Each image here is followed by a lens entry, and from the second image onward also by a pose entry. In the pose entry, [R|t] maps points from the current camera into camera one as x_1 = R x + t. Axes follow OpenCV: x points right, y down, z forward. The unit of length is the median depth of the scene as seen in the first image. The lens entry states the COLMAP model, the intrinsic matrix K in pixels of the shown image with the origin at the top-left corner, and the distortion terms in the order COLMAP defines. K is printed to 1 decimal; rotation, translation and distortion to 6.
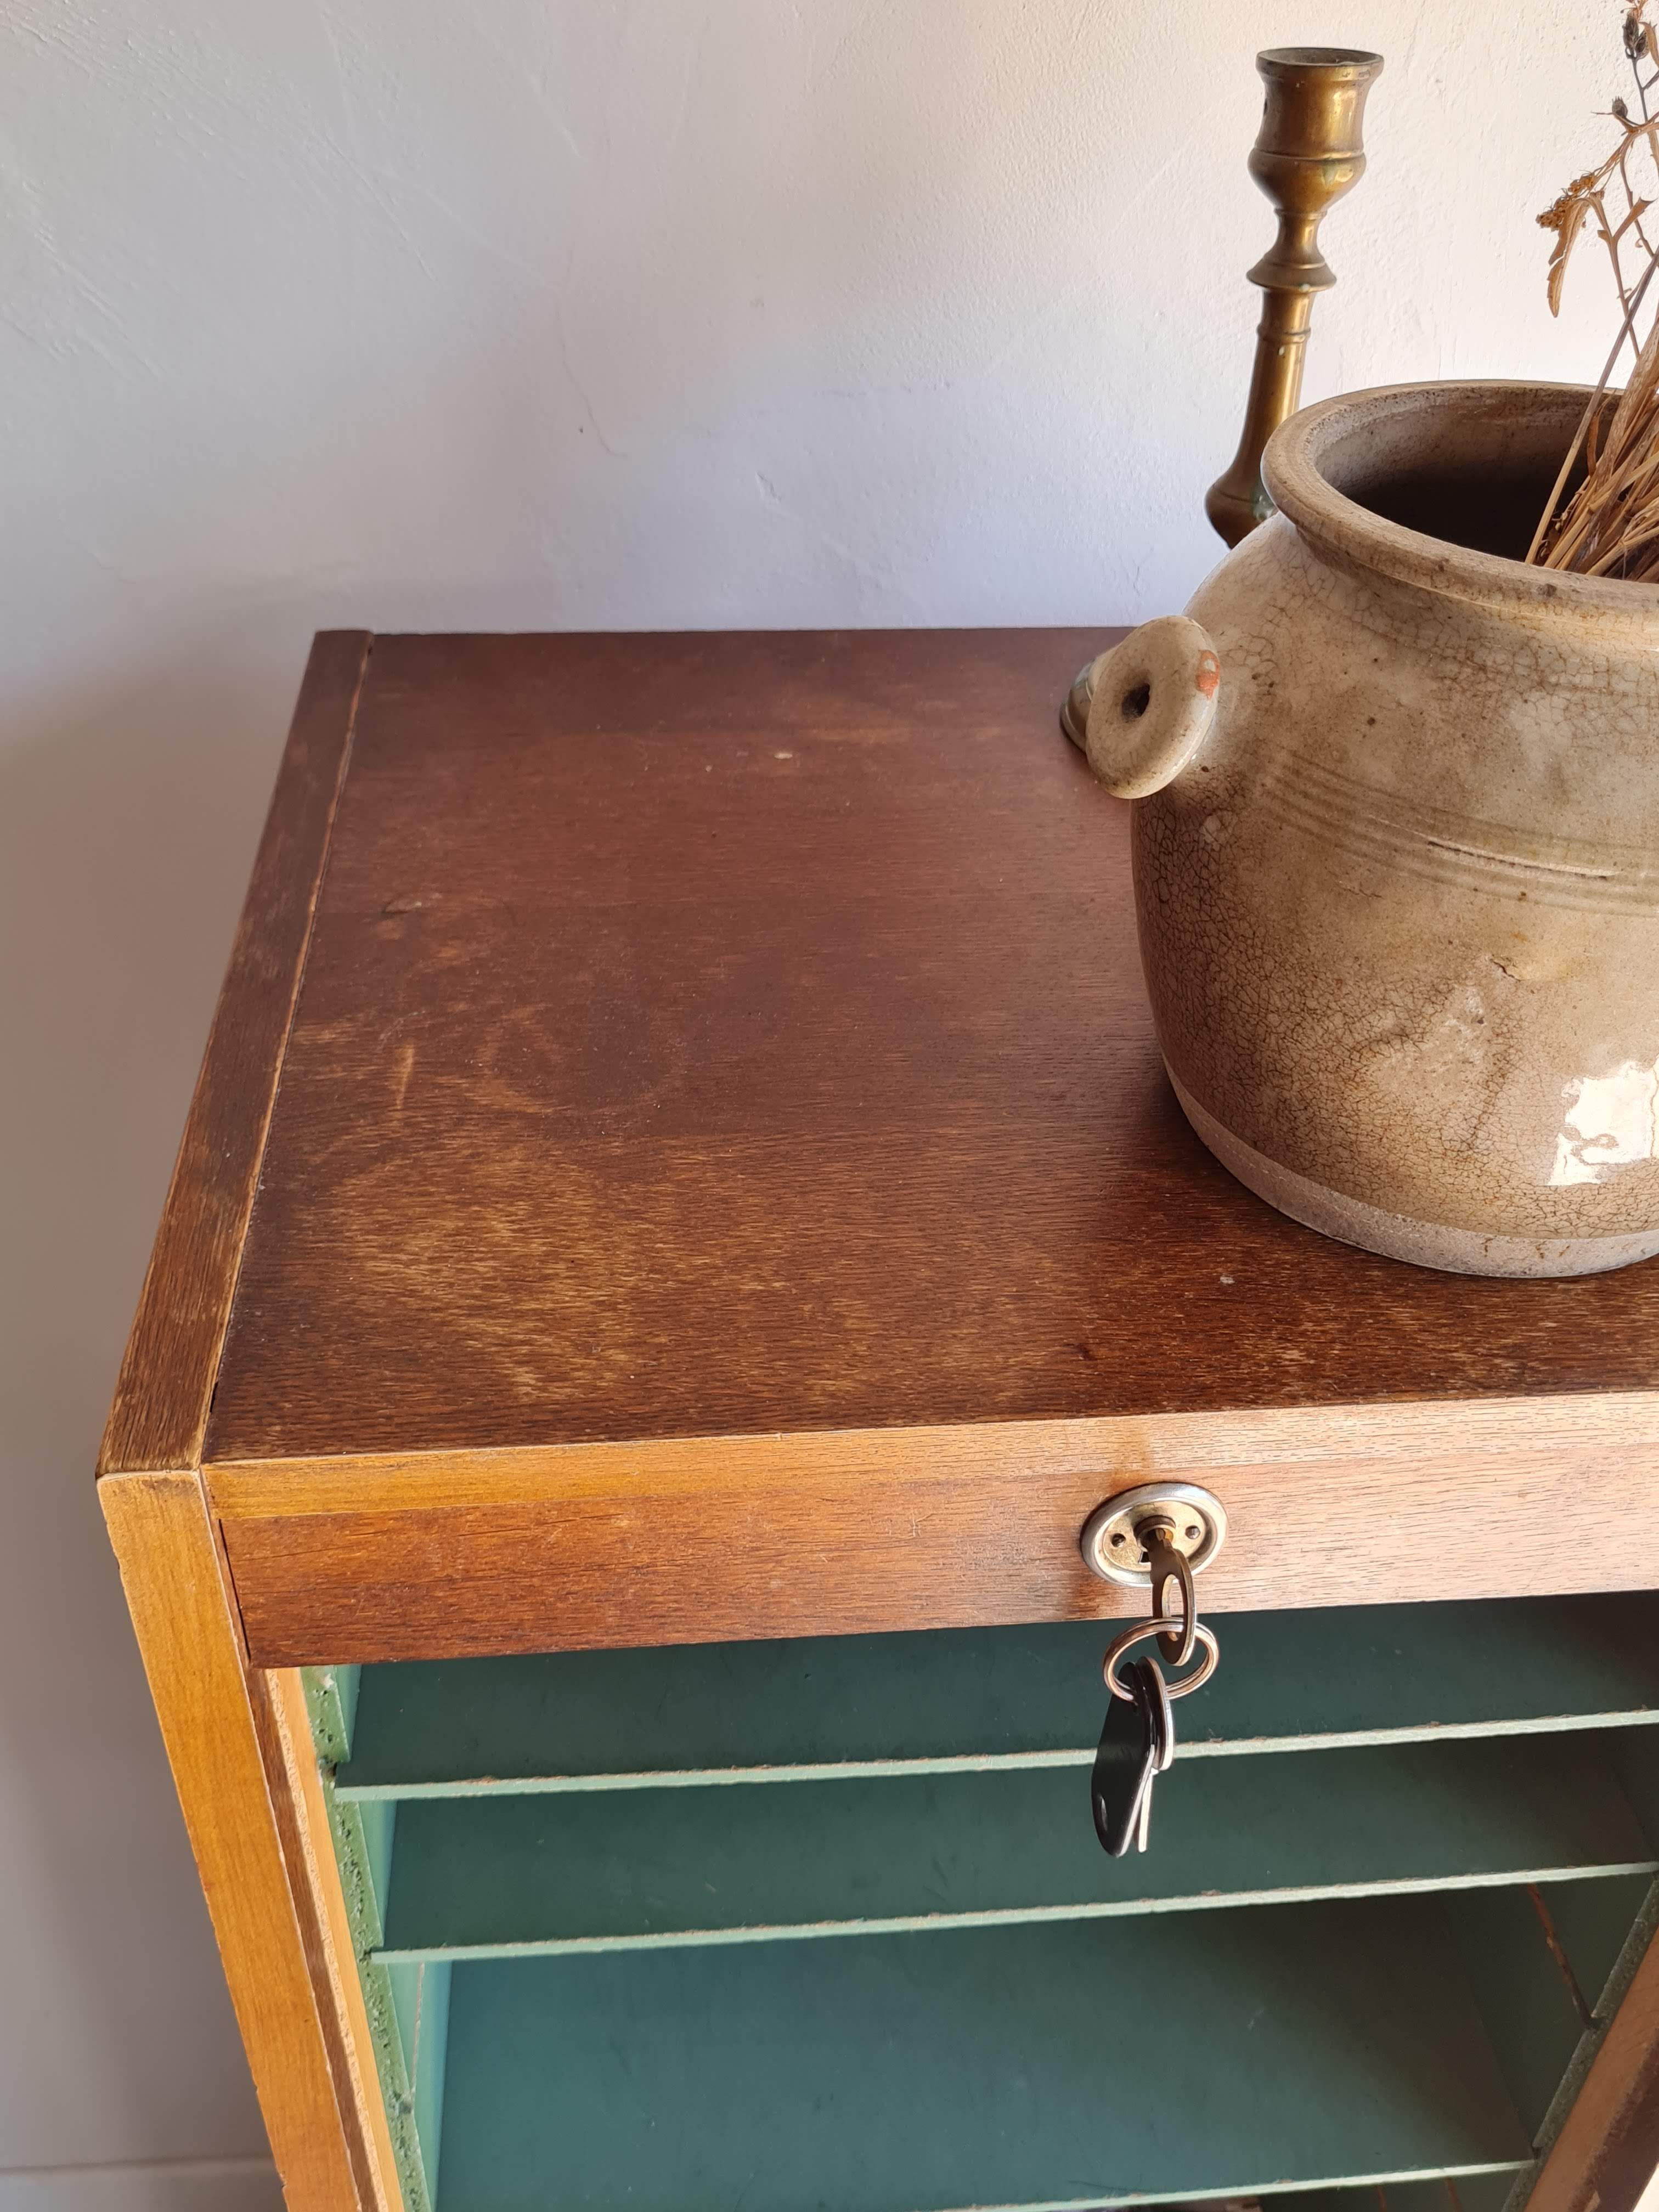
lens RADIAL K [[1956.3, 0, 834.3], [0, 1956.3, 1106.7], [0, 0, 1]] dist [0.032730, -0.029941]
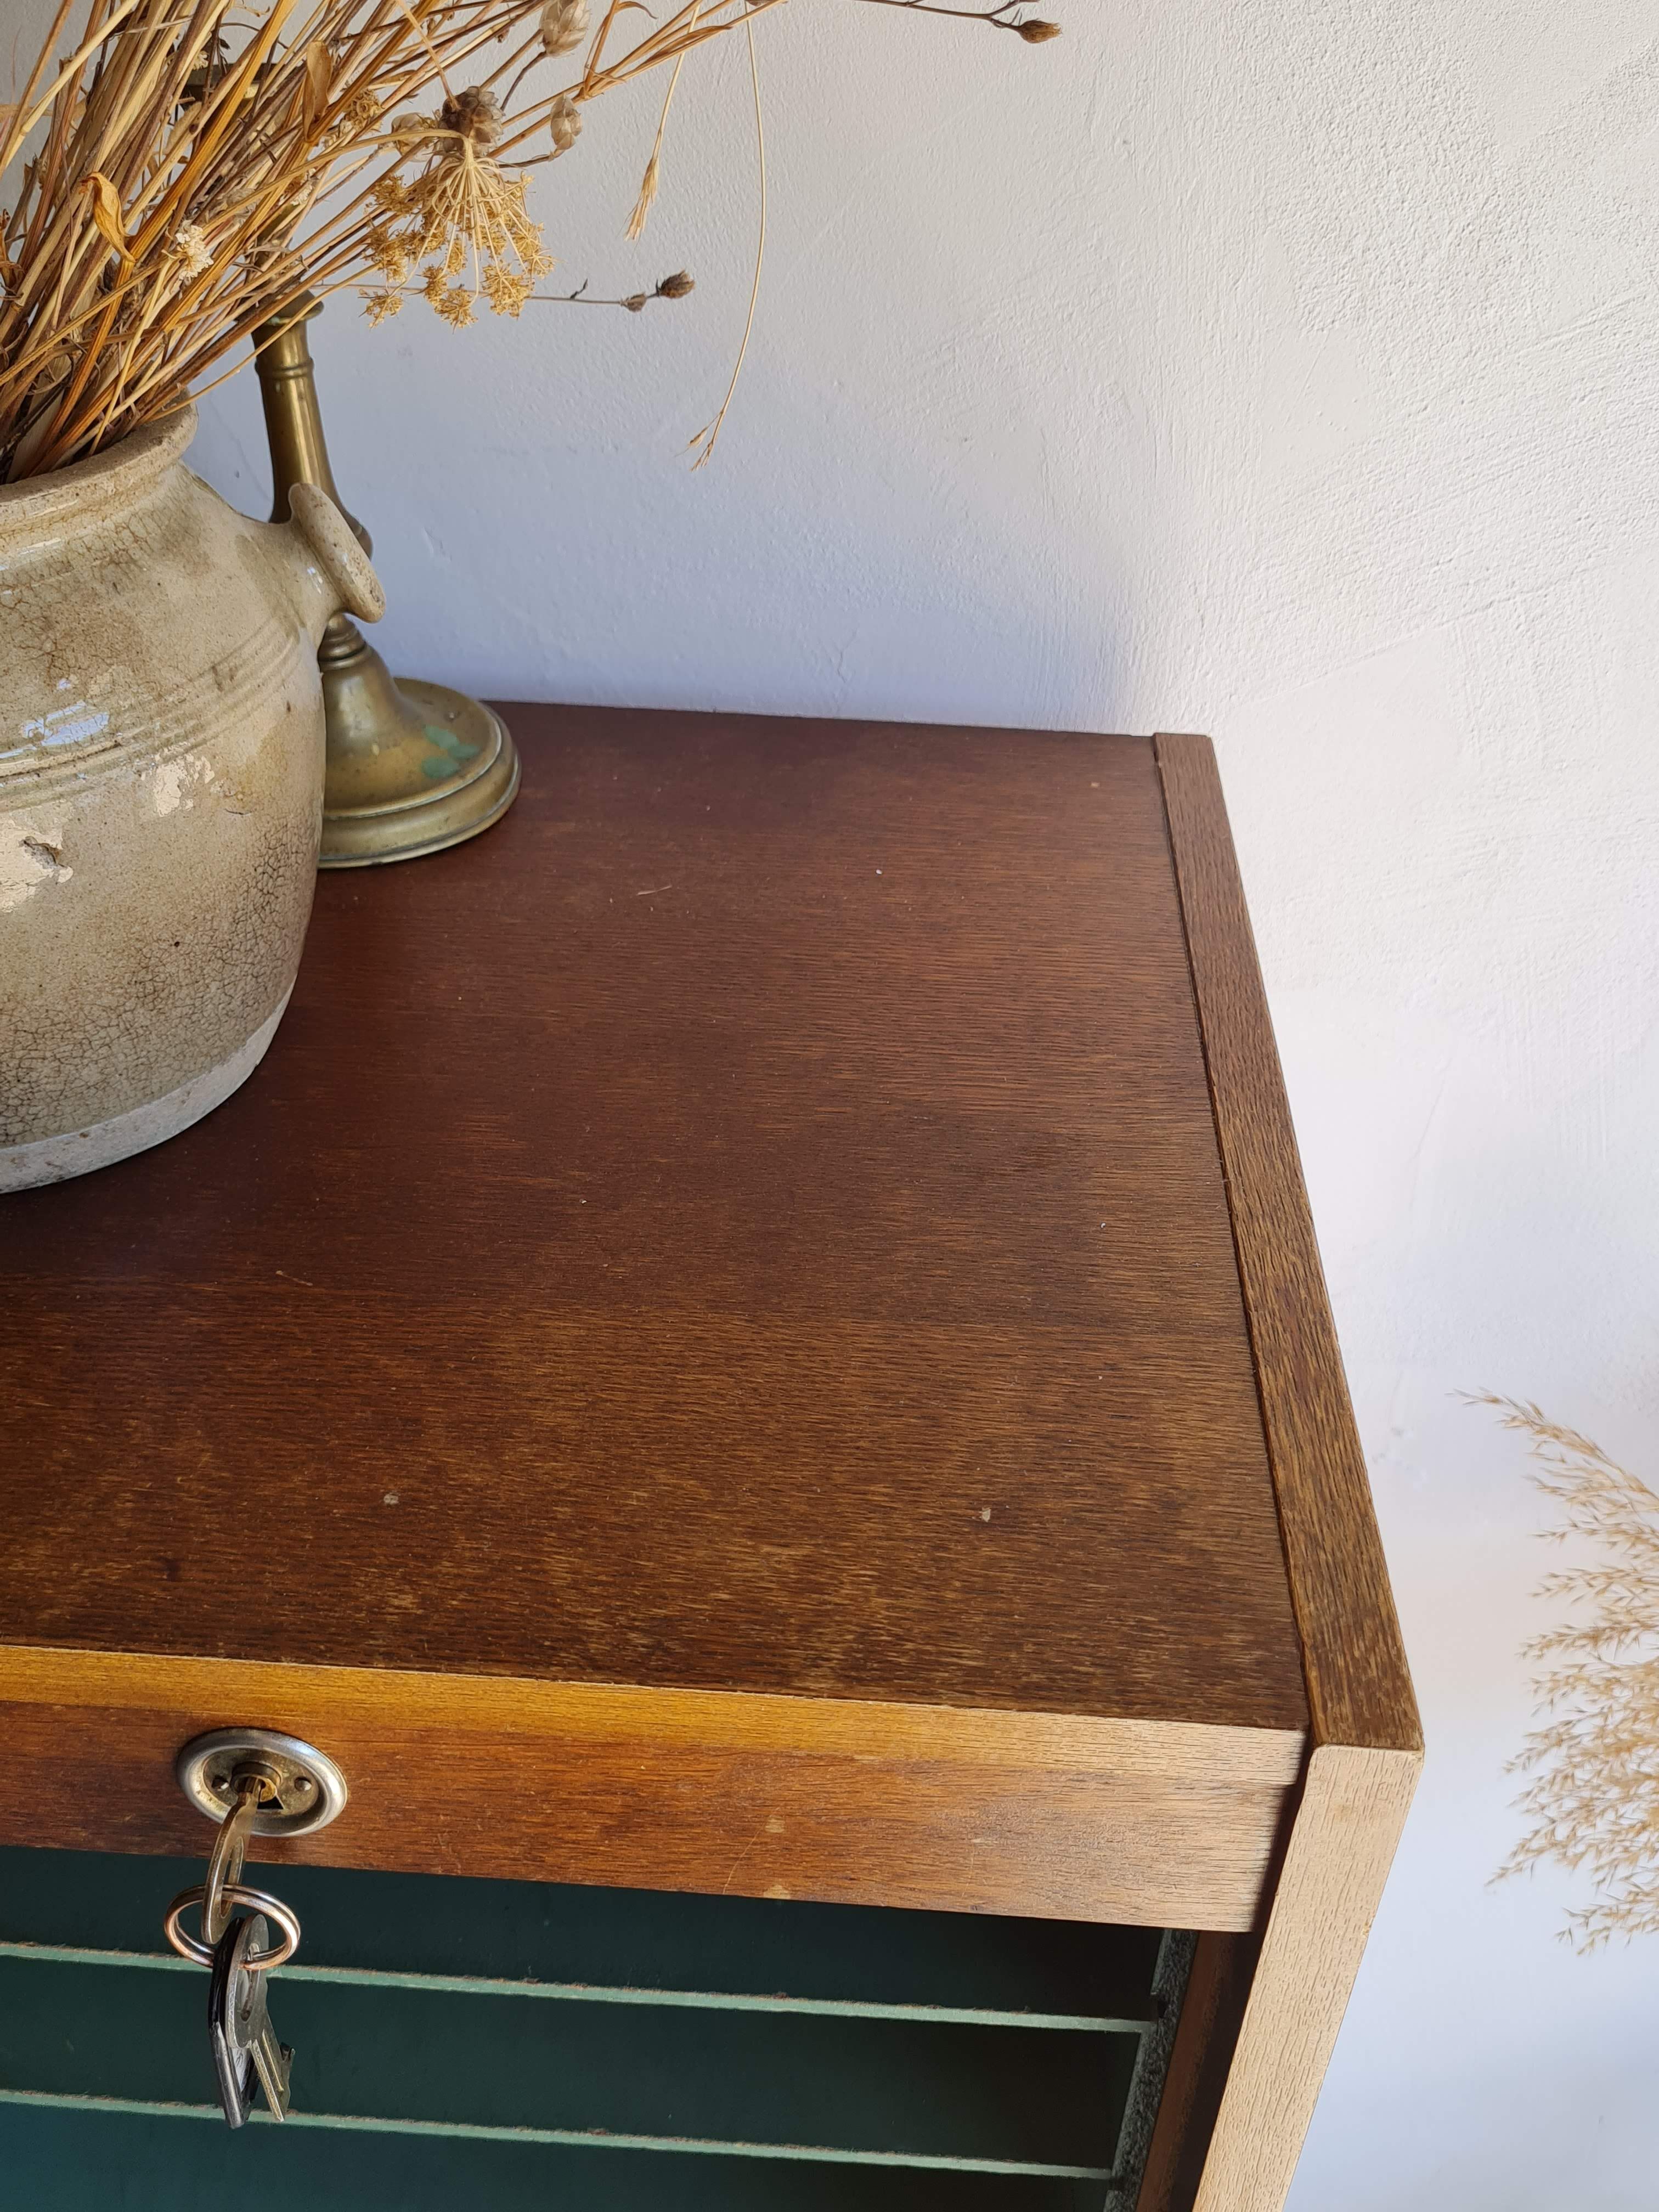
lens RADIAL K [[1956.3, 0, 828.5], [0, 1956.3, 1108.0], [0, 0, 1]] dist [0.032730, -0.029941]
pose [[0.988217, 0.090662, -0.123318, 0.411295], [-0.091258, 0.995827, 0.000816, -0.089002], [0.122878, 0.010447, 0.992367, 0.123356]]
